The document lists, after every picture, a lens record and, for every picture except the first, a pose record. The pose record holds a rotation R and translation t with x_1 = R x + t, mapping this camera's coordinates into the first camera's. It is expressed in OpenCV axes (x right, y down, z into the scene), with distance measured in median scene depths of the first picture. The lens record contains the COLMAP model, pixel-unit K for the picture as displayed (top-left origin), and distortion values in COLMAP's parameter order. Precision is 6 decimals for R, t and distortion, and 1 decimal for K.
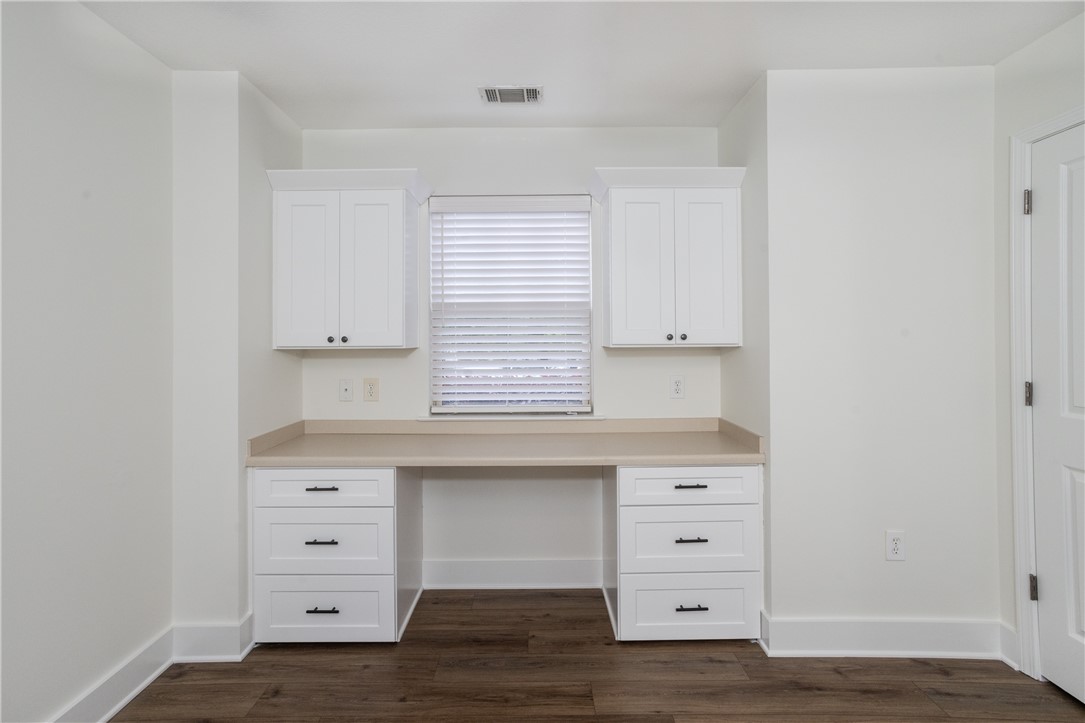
lens RADIAL K [[540.9, 0, 527.5], [0, 540.9, 333.1], [0, 0, 1]] dist [-0.034433, 0.031264]
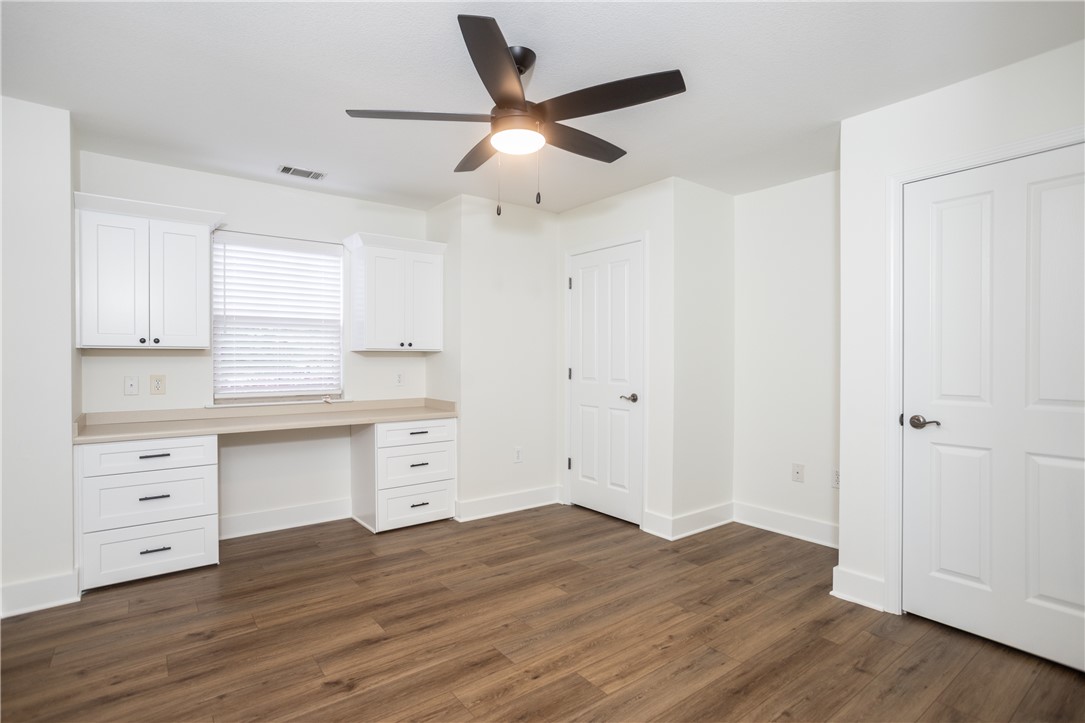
lens RADIAL K [[558.3, 0, 542.5], [0, 558.3, 361.5], [0, 0, 1]] dist [-0.003364, 0.000920]
pose [[0.788395, 0.003121, 0.615161, -0.447059], [-0.010083, 0.999918, 0.007849, 0.042055], [-0.615087, -0.012391, 0.788362, -0.588423]]
